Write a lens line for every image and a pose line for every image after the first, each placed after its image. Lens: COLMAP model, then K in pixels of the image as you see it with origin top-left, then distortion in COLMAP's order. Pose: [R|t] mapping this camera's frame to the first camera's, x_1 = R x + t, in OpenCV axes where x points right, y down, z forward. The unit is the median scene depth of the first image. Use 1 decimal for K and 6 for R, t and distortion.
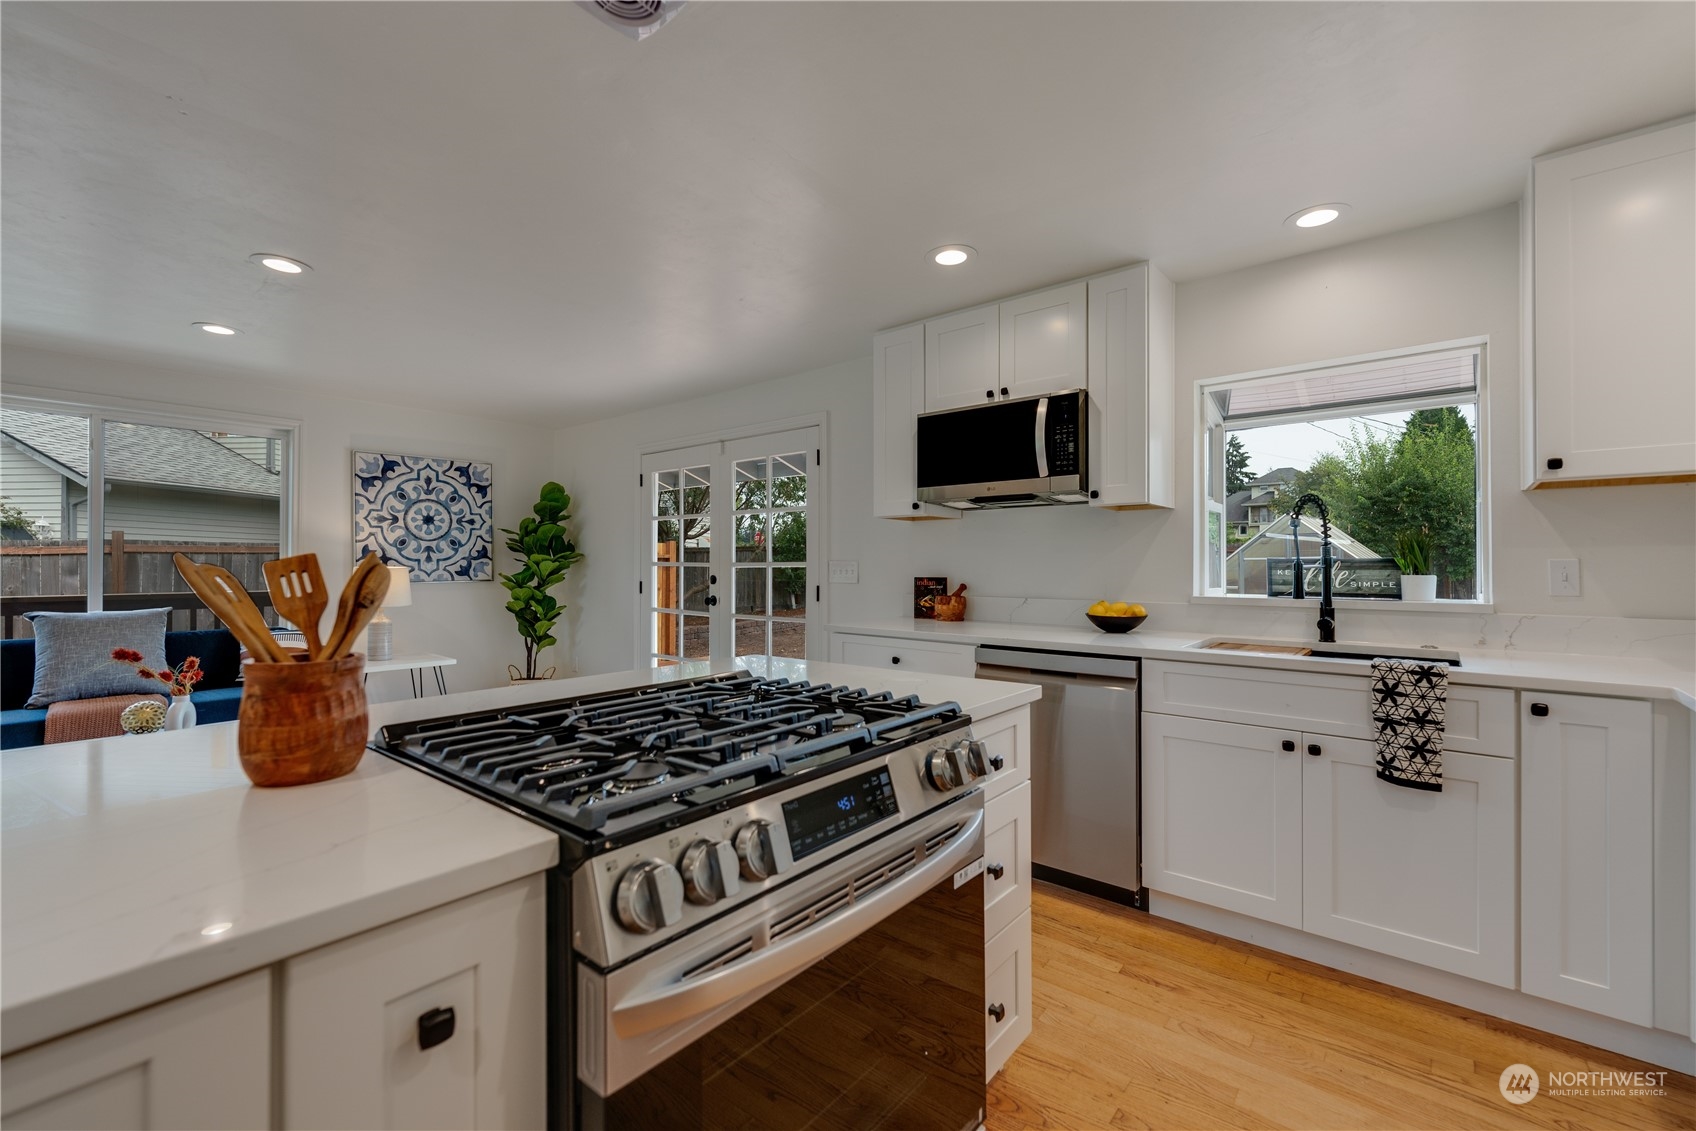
lens RADIAL K [[702.6, 0, 871.2], [0, 702.6, 562.5], [0, 0, 1]] dist [0.001081, -0.001547]
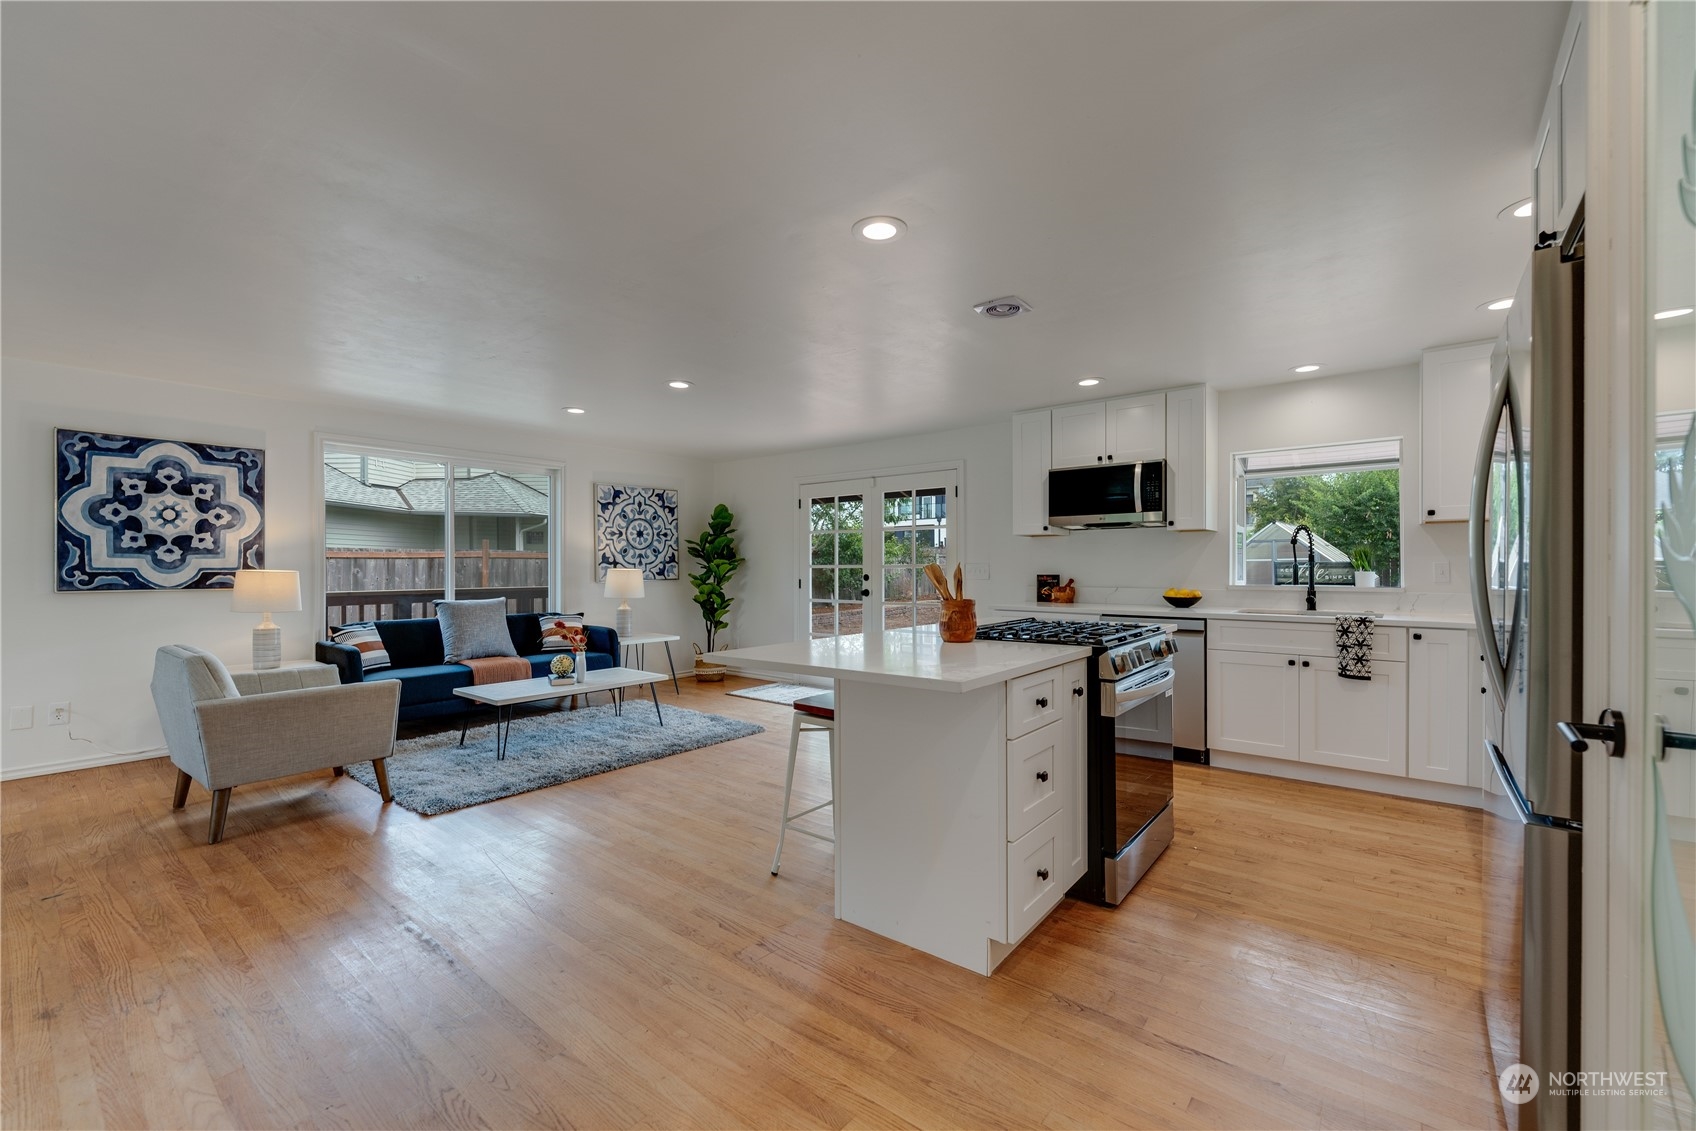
lens RADIAL K [[702.6, 0, 856.6], [0, 702.6, 570.5], [0, 0, 1]] dist [0.001081, -0.001547]
pose [[0.999944, -0.003147, 0.010087, -0.342033], [0.003055, 0.999954, 0.009088, -0.002524], [-0.010115, -0.009057, 0.999908, -0.502276]]
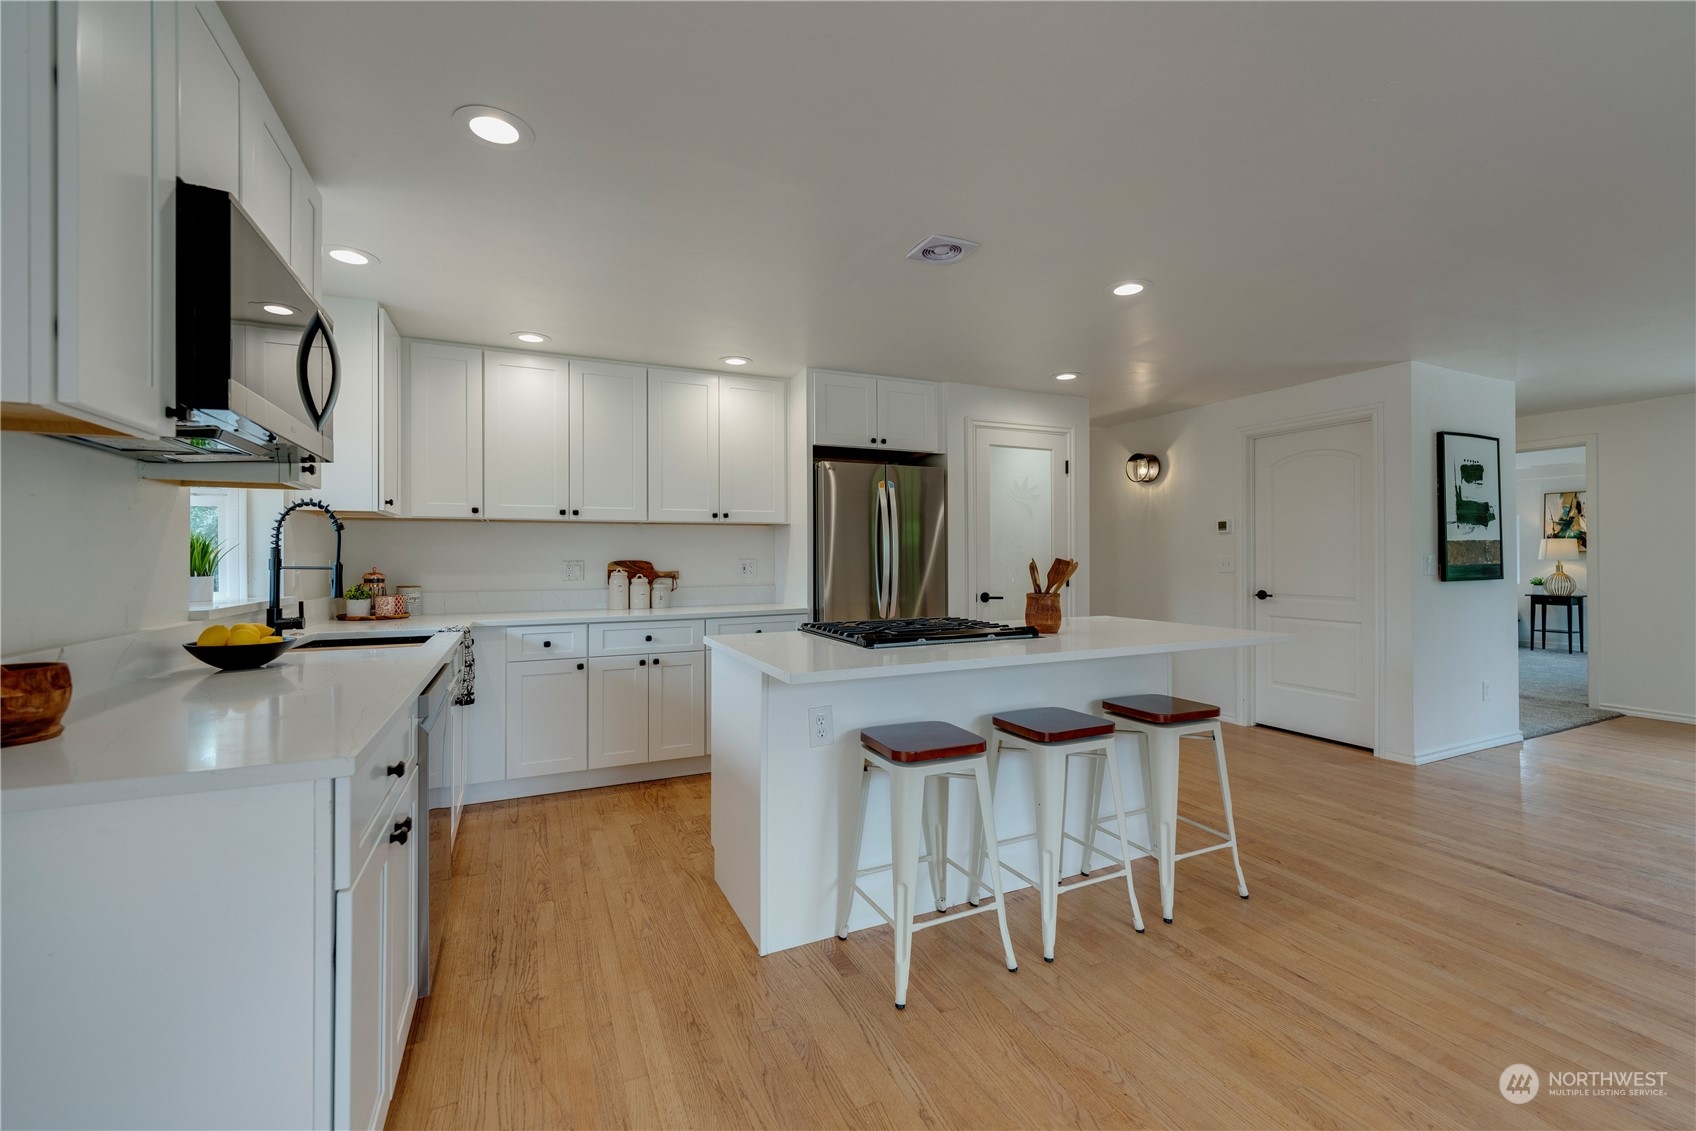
lens RADIAL K [[702.6, 0, 860.4], [0, 702.6, 557.1], [0, 0, 1]] dist [0.001081, -0.001547]
pose [[-0.906102, 0.004944, 0.423031, -0.384558], [0.002101, 0.999972, -0.007187, -0.000158], [-0.423055, -0.005623, -0.906087, 1.114765]]
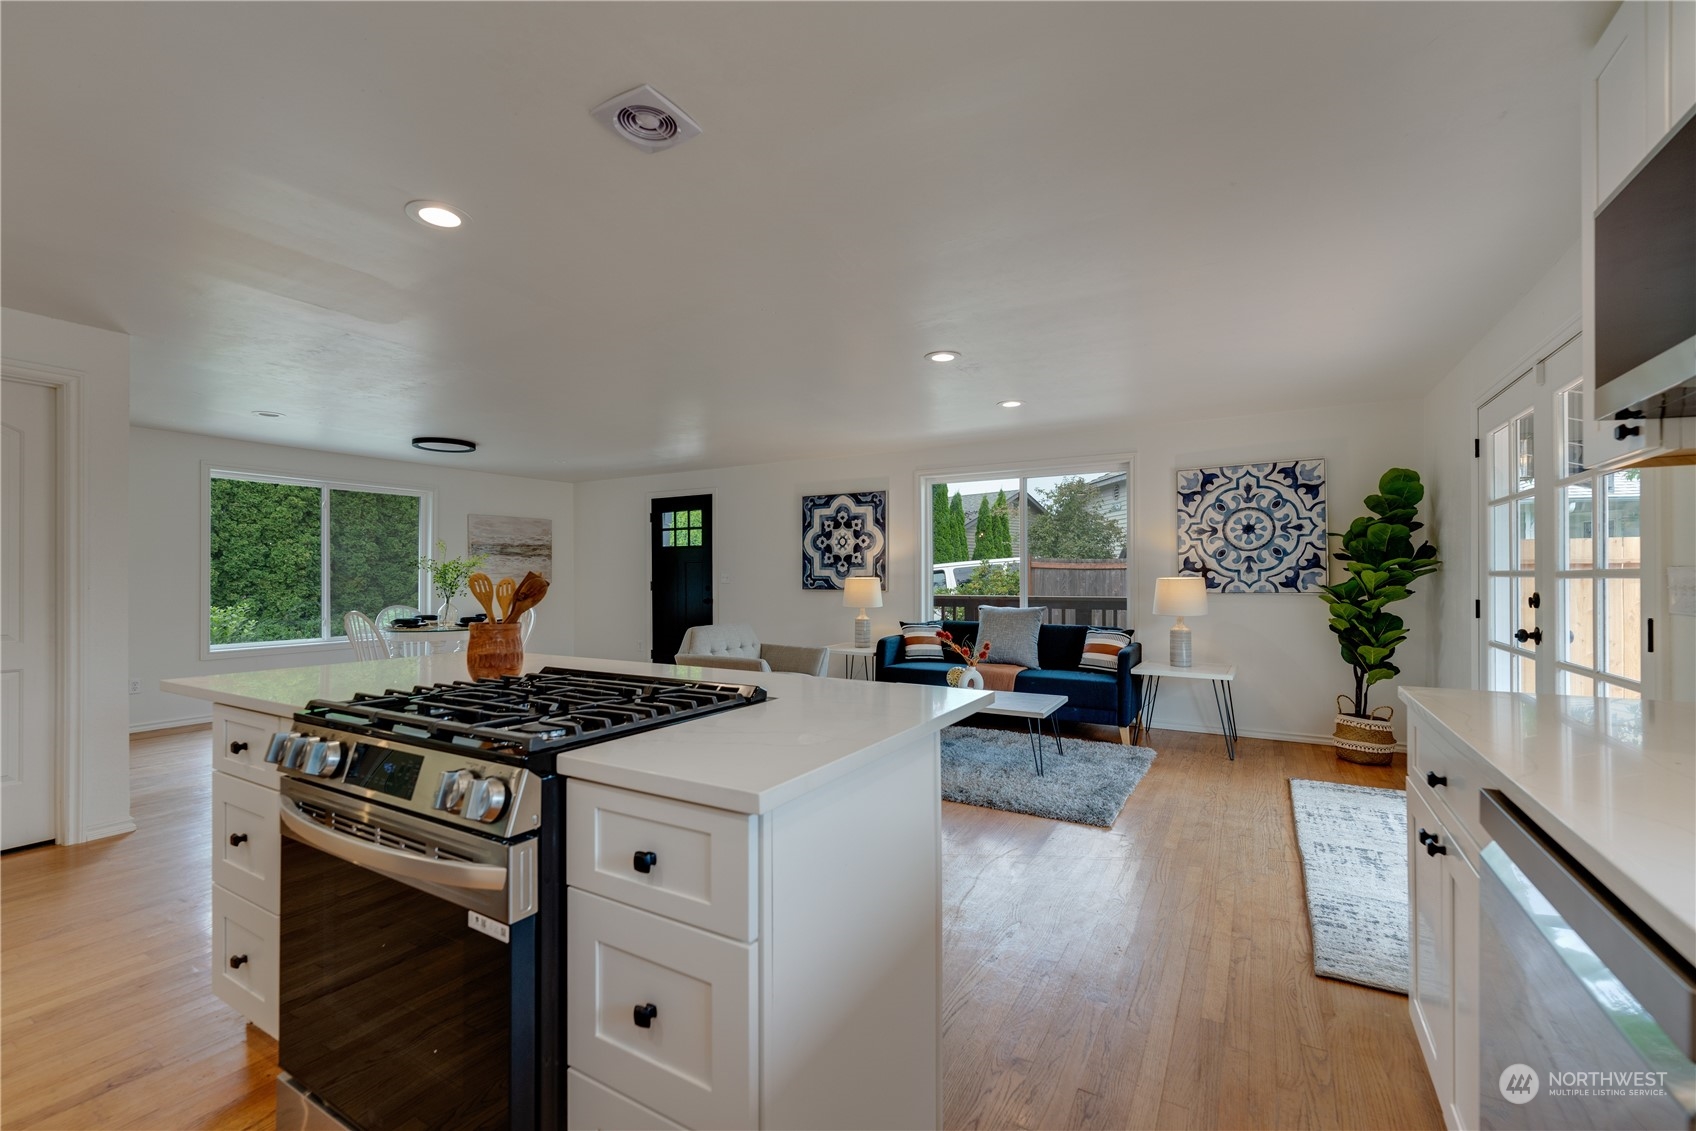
lens RADIAL K [[702.6, 0, 818.9], [0, 702.6, 568.6], [0, 0, 1]] dist [0.001081, -0.001547]
pose [[0.137618, -0.011541, -0.990418, 0.353198], [0.006697, 0.999920, -0.010721, 0.000026], [0.990463, -0.005158, 0.137685, 0.421634]]
